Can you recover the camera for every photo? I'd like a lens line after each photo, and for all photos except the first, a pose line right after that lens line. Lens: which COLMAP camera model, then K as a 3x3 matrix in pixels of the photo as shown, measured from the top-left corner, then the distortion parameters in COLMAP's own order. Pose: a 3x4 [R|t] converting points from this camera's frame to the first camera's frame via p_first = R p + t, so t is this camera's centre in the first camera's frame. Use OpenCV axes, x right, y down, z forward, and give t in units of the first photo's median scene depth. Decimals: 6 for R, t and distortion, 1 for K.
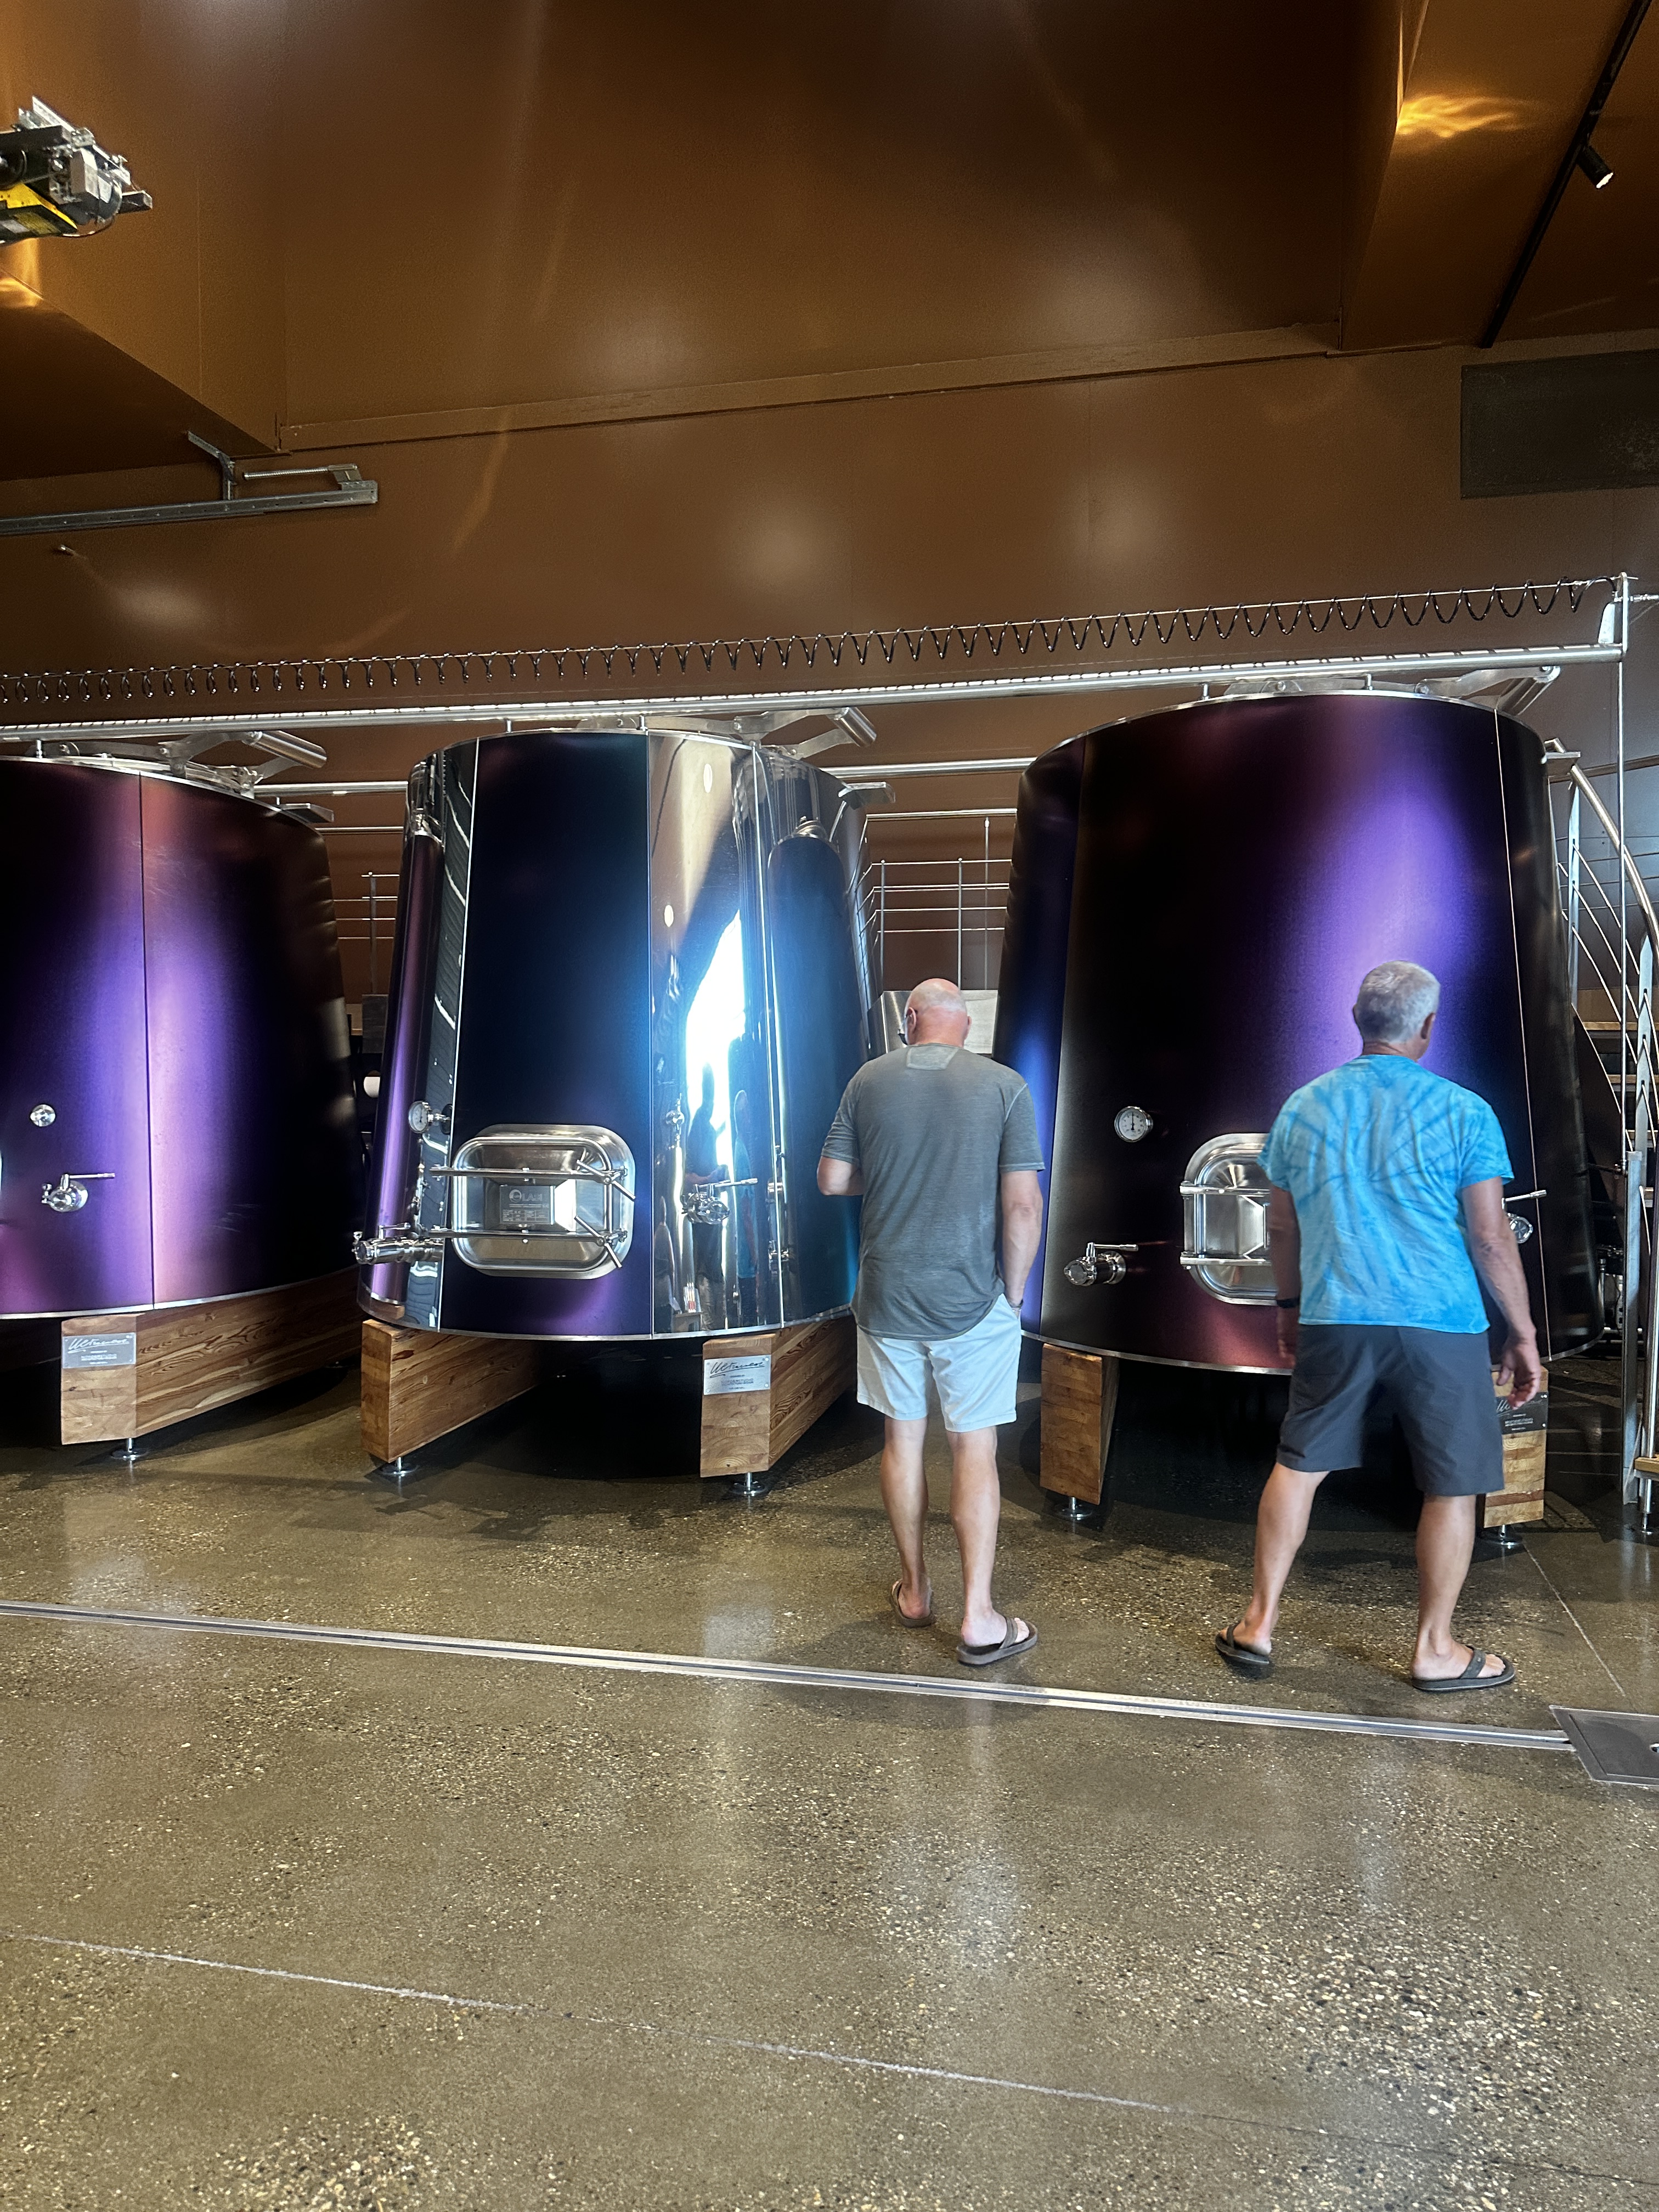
lens RADIAL K [[1555.4, 0, 820.2], [0, 1555.4, 1116.9], [0, 0, 1]] dist [0.085959, -0.127651]
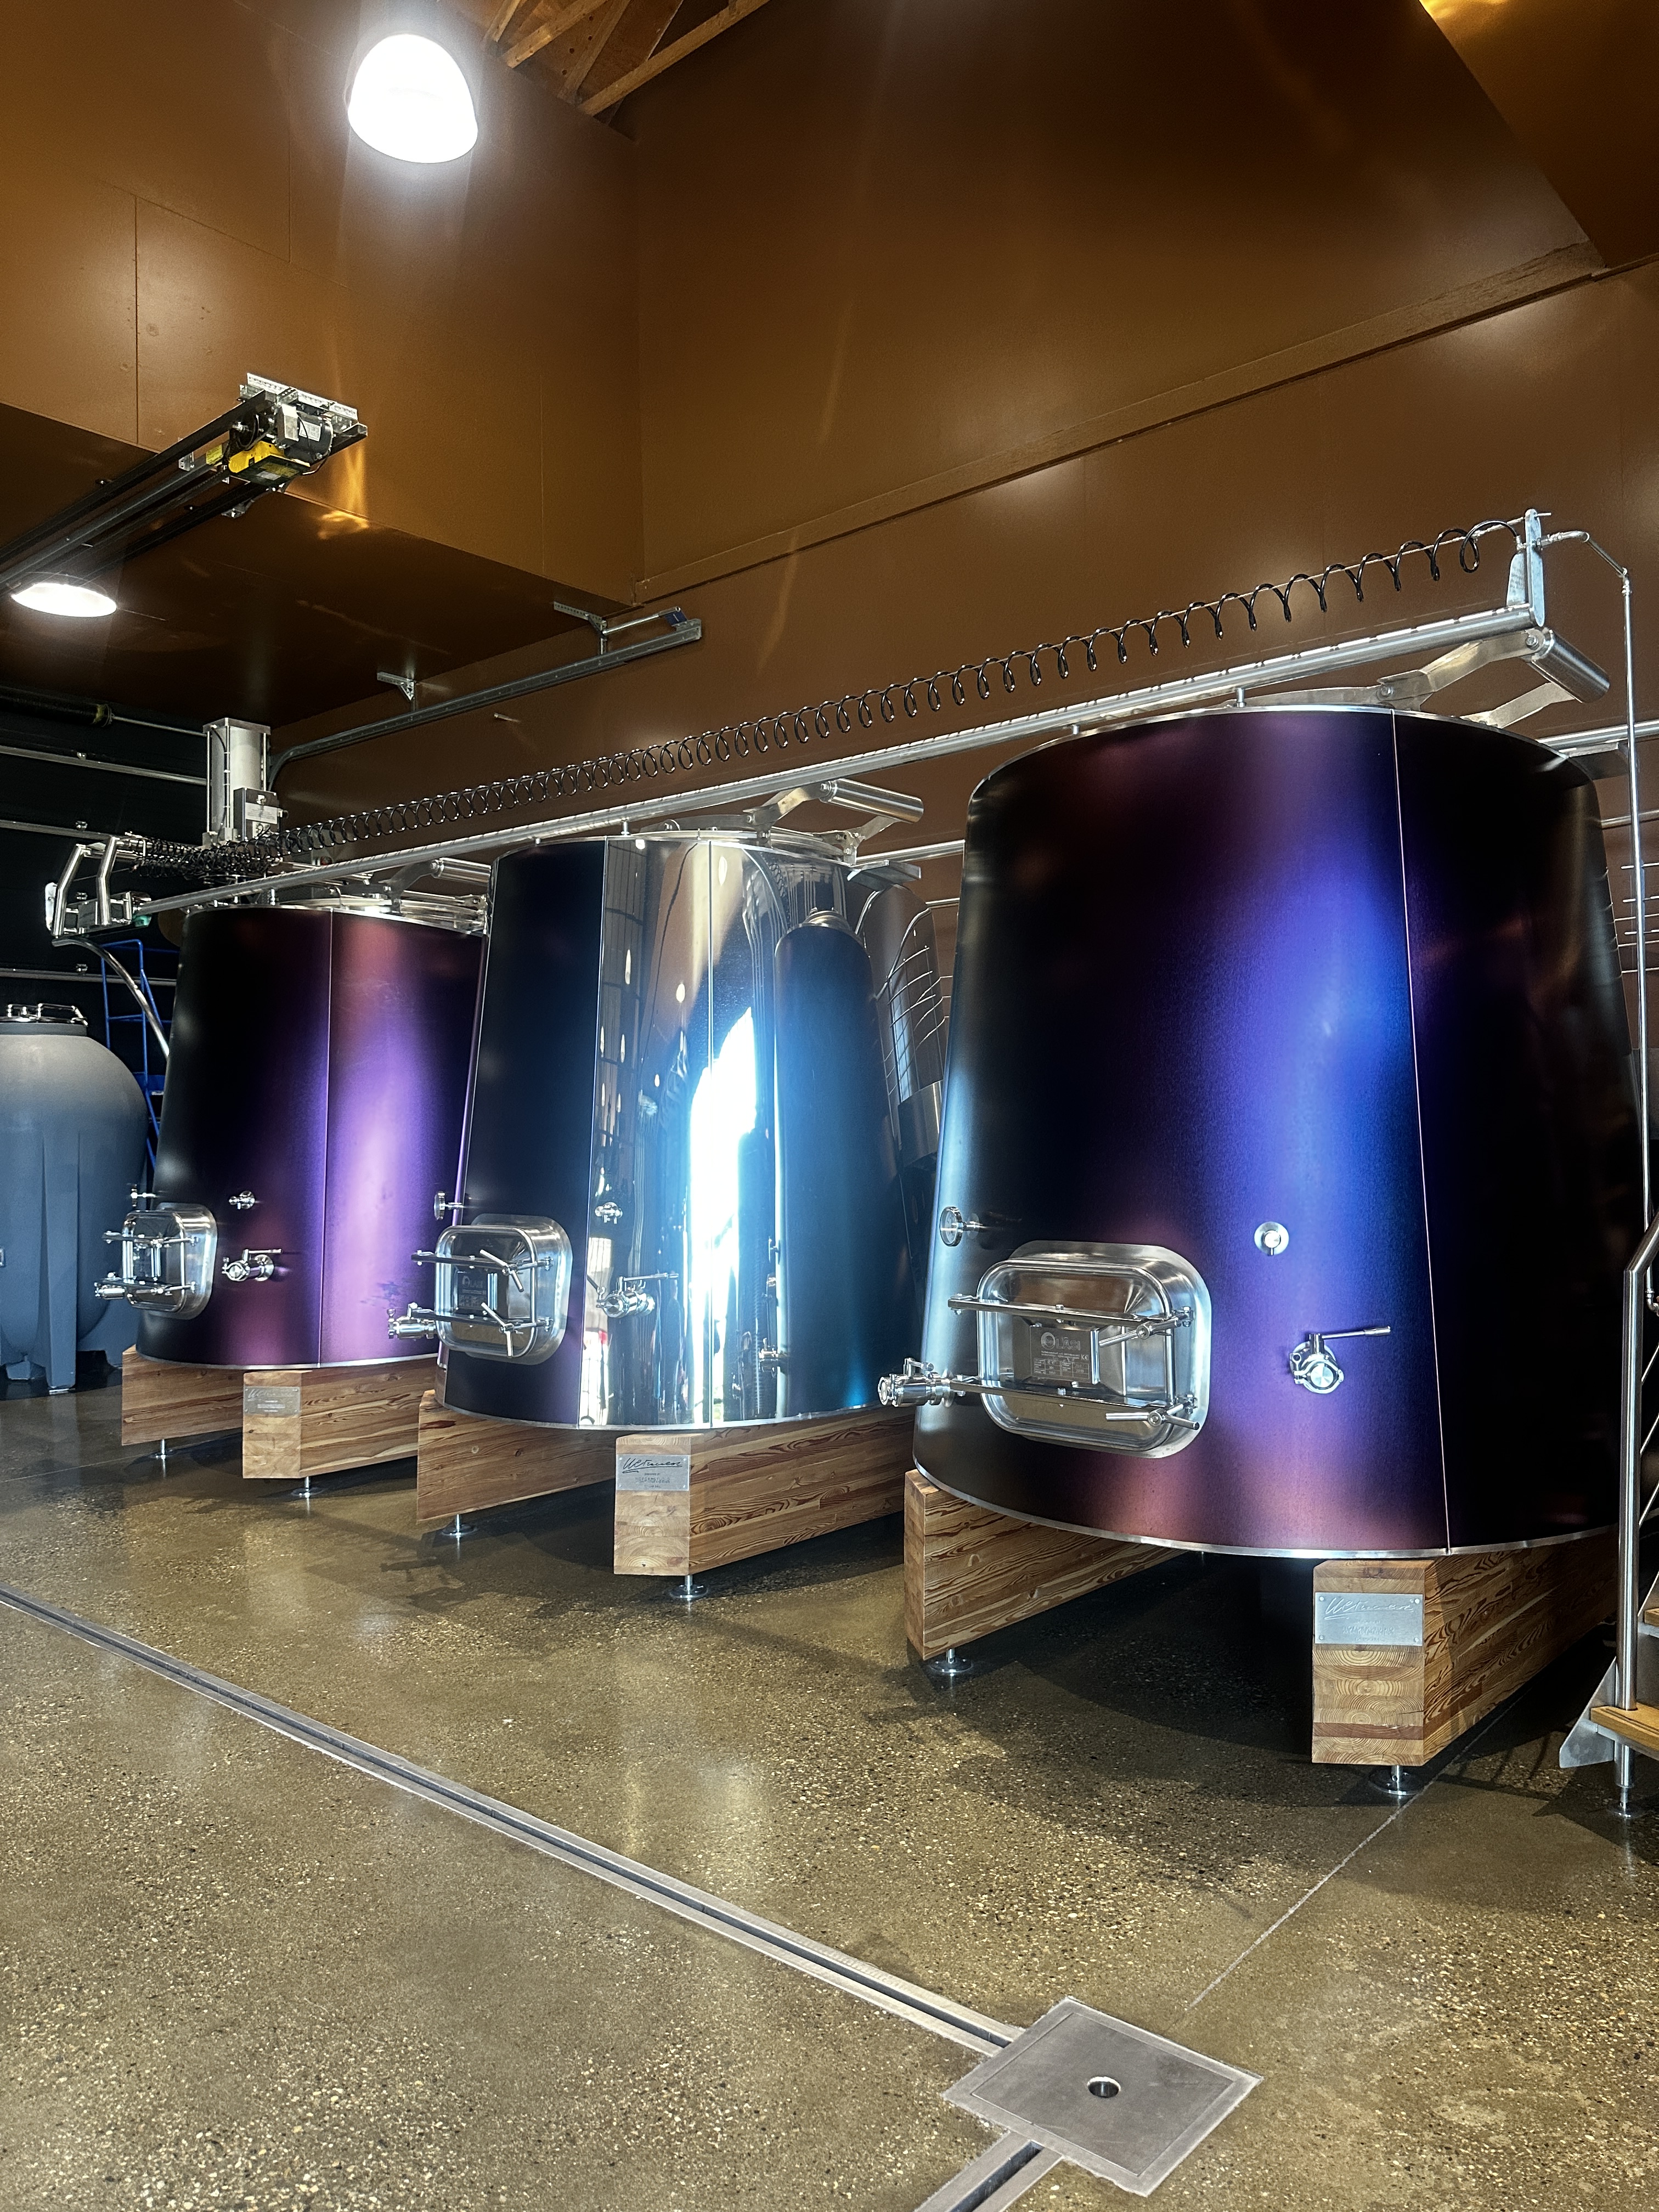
lens RADIAL K [[1570.7, 0, 829.5], [0, 1570.7, 1106.0], [0, 0, 1]] dist [0.079466, -0.120390]
pose [[0.873859, -0.016798, -0.485889, 0.490436], [-0.008832, 0.998690, -0.050410, -0.015872], [0.486099, 0.048343, 0.872566, 0.155901]]
